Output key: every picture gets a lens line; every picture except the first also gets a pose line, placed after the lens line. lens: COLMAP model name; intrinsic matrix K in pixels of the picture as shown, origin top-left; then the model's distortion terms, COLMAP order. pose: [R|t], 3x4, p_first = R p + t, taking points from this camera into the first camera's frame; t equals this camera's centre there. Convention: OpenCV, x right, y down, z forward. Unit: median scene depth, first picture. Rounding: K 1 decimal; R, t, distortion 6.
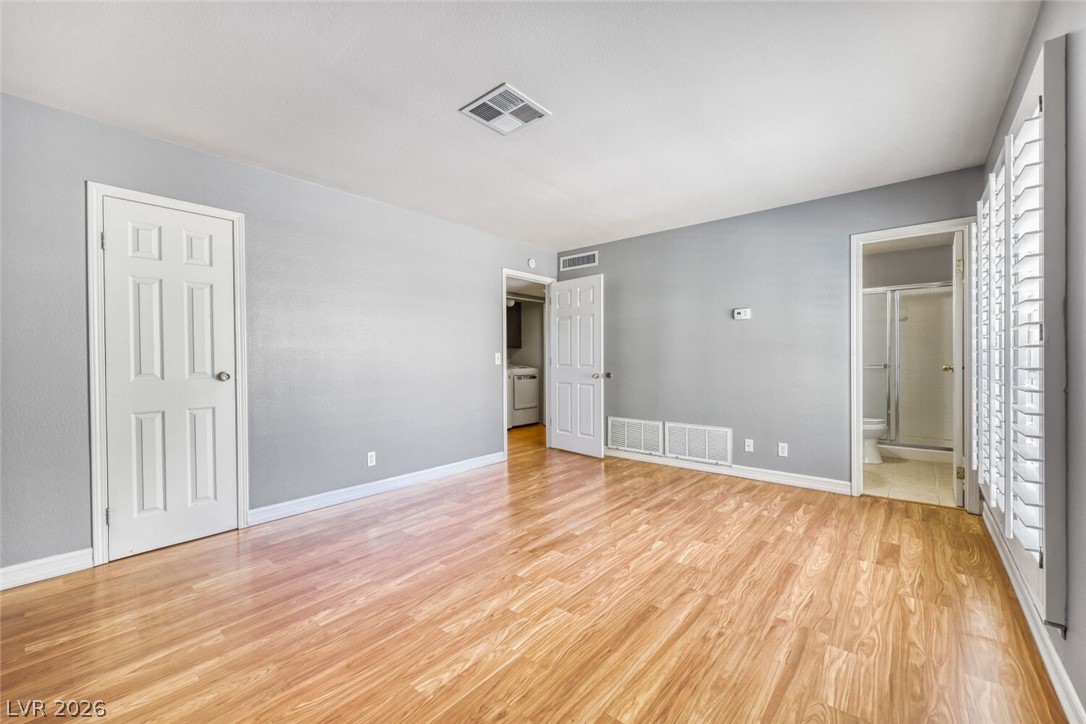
lens RADIAL K [[463.8, 0, 544.8], [0, 463.8, 359.5], [0, 0, 1]] dist [-0.000538, -0.000098]
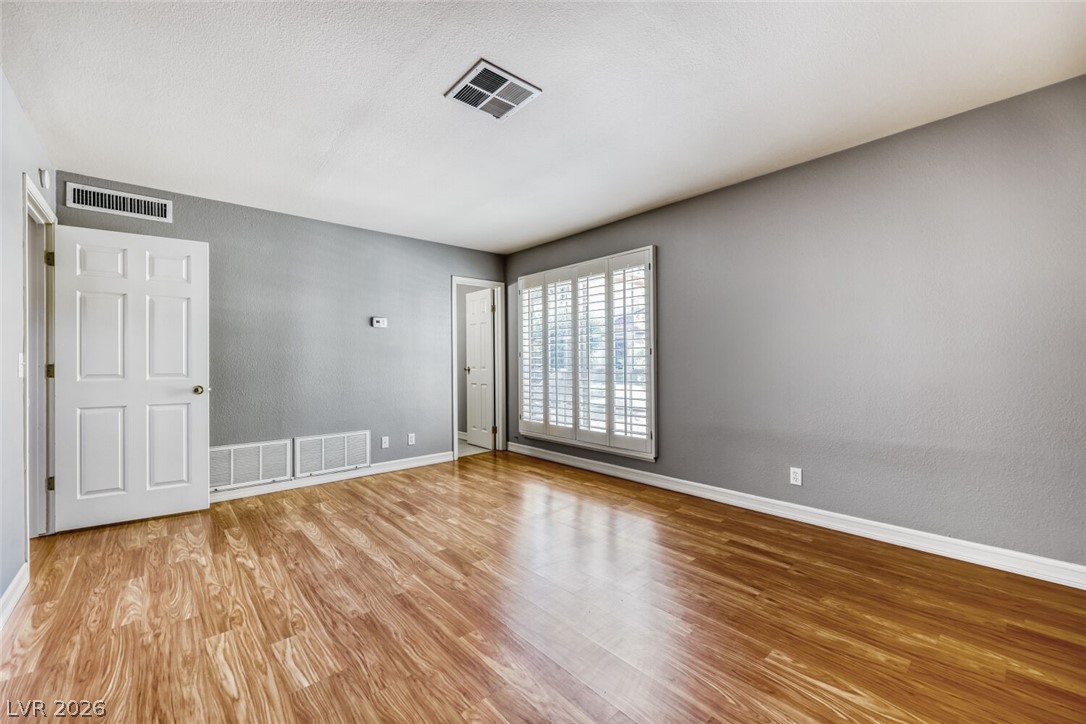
lens RADIAL K [[427.6, 0, 581.6], [0, 427.6, 361.7], [0, 0, 1]] dist [0.001348, 0.000201]
pose [[0.084264, 0.002783, 0.996440, -0.577051], [0.009637, 0.999947, -0.003608, 0.001682], [-0.996397, 0.009907, 0.084233, 0.480903]]
